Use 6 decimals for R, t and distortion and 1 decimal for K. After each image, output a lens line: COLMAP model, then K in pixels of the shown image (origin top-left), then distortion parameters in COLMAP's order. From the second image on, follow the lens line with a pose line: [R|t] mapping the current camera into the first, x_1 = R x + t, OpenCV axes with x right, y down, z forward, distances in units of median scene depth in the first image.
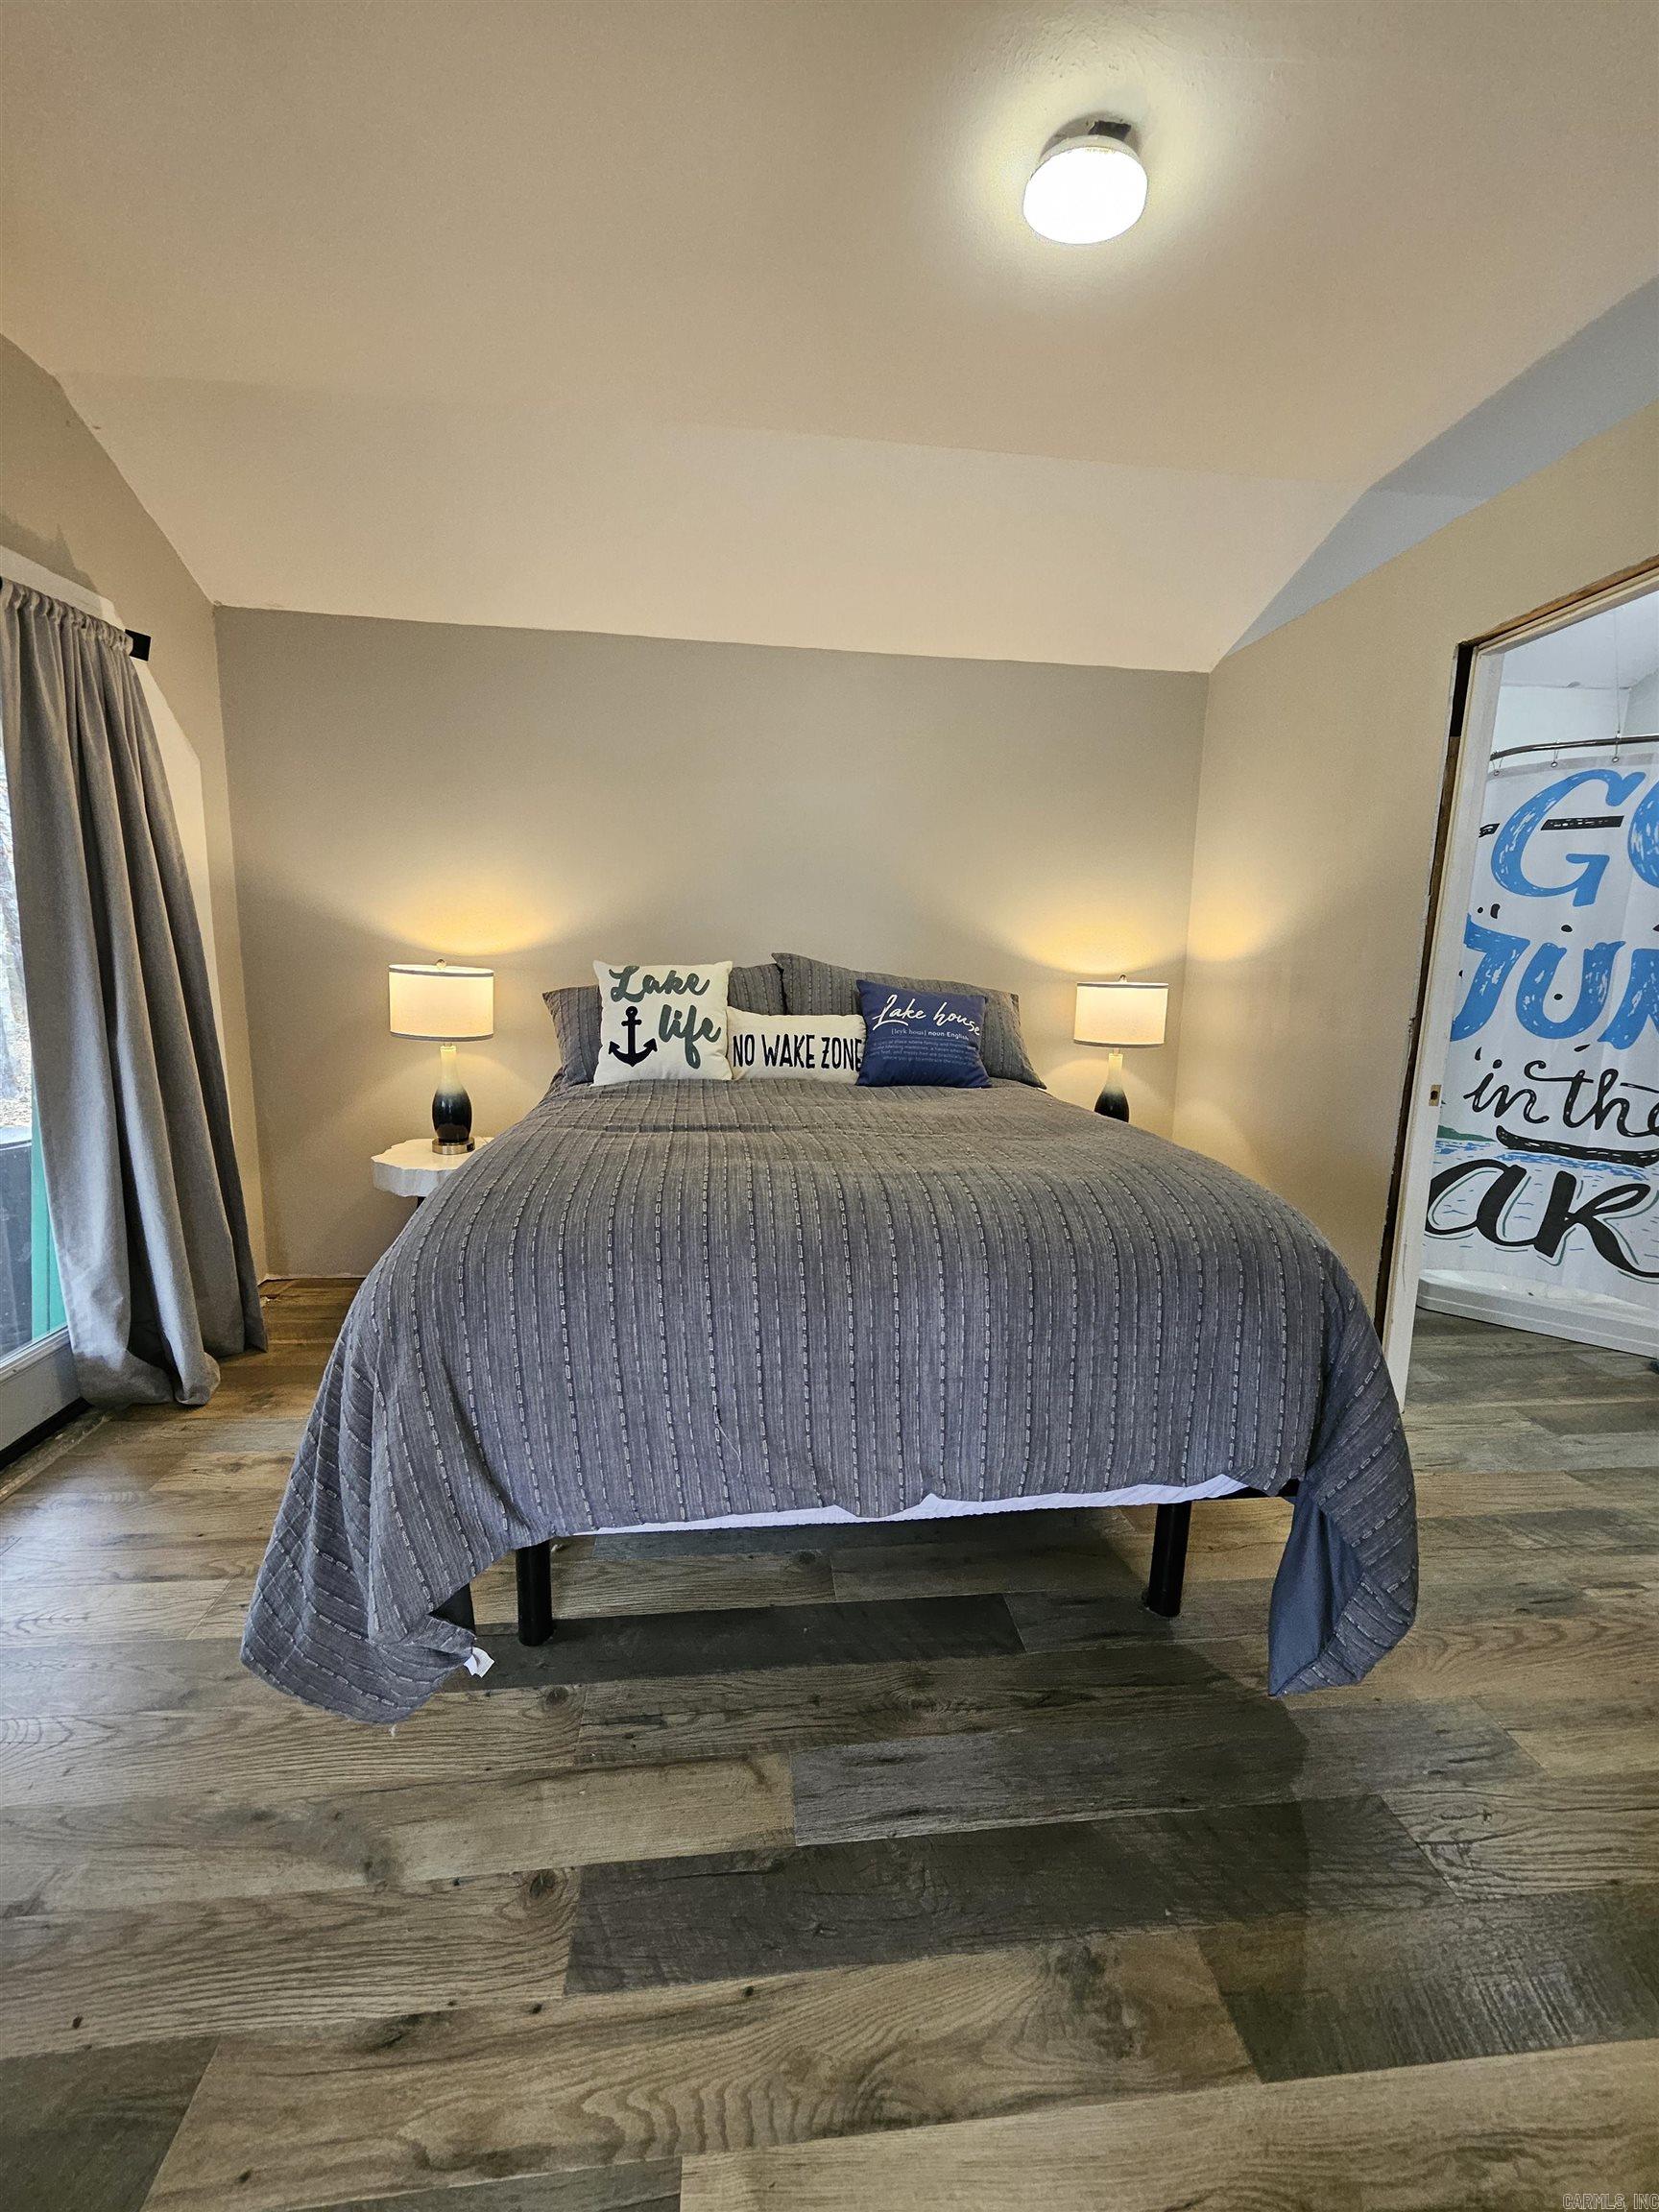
lens RADIAL K [[866.3, 0, 830.2], [0, 866.3, 1106.4], [0, 0, 1]] dist [0.003243, -0.001331]
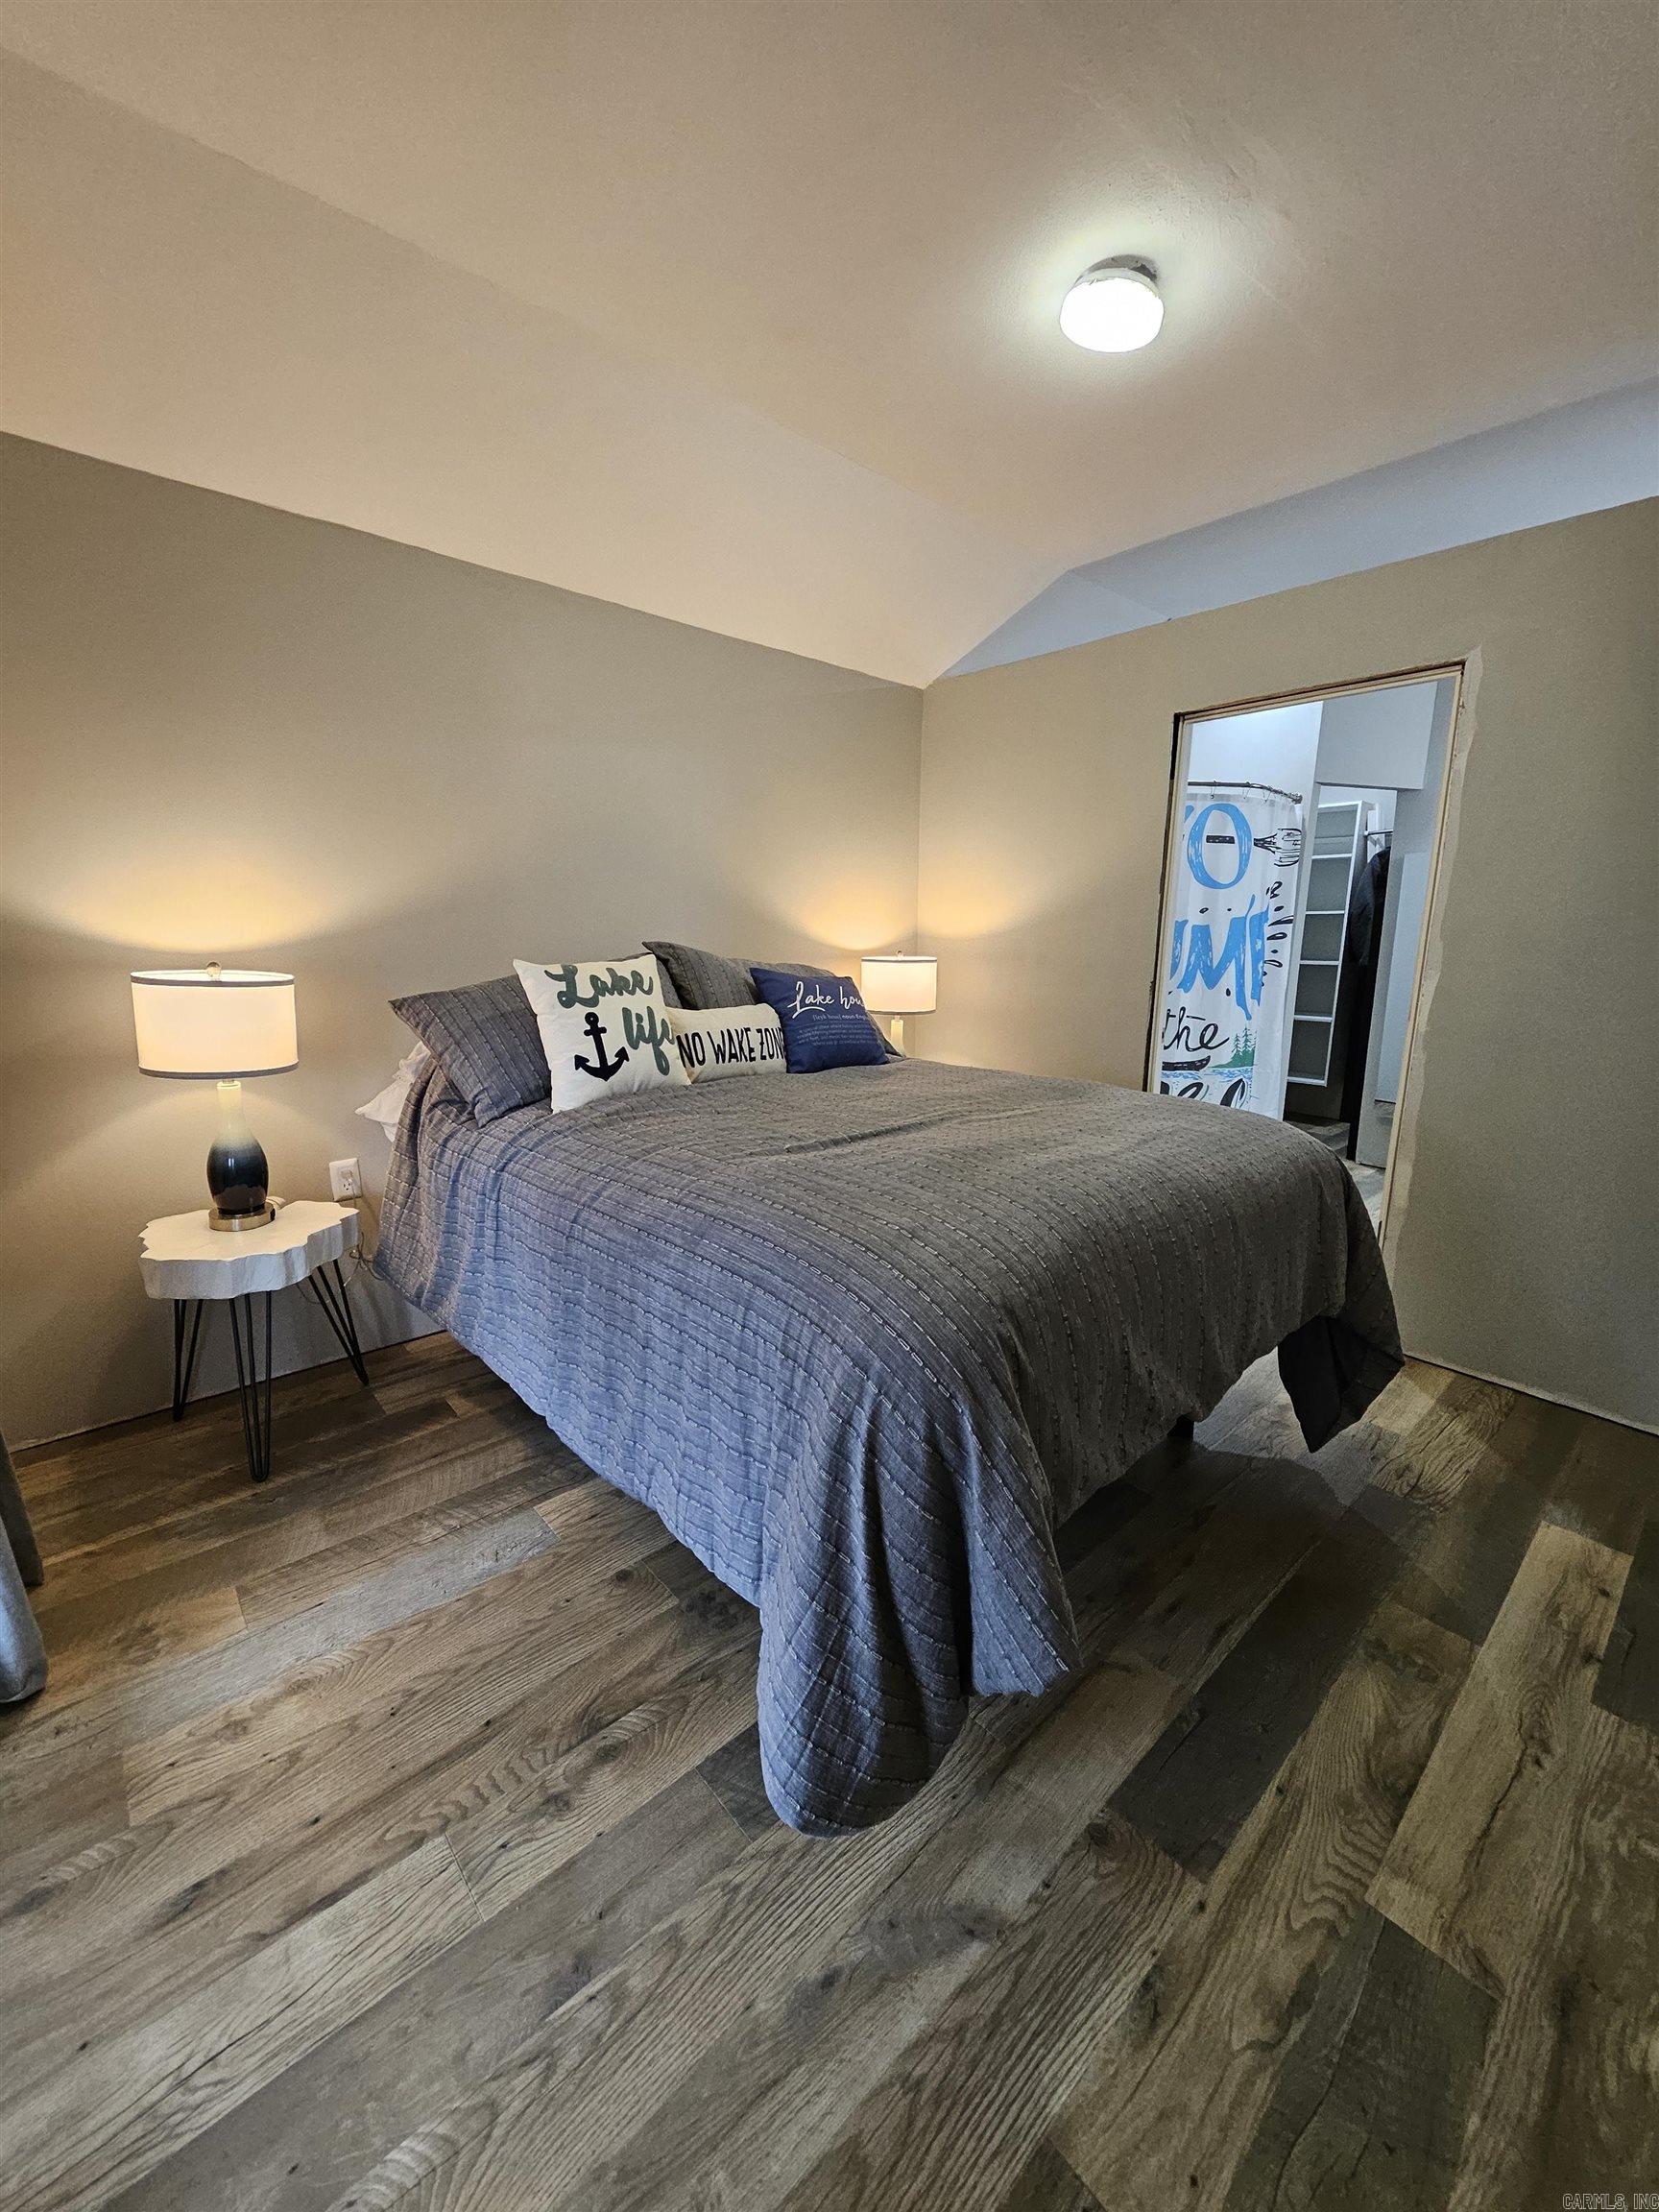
lens RADIAL K [[866.3, 0, 818.6], [0, 866.3, 1108.2], [0, 0, 1]] dist [0.003243, -0.001331]
pose [[0.812614, -0.133757, 0.567245, -0.625359], [0.104496, 0.990974, 0.083976, -0.078802], [-0.573358, -0.008965, 0.819256, 0.176698]]
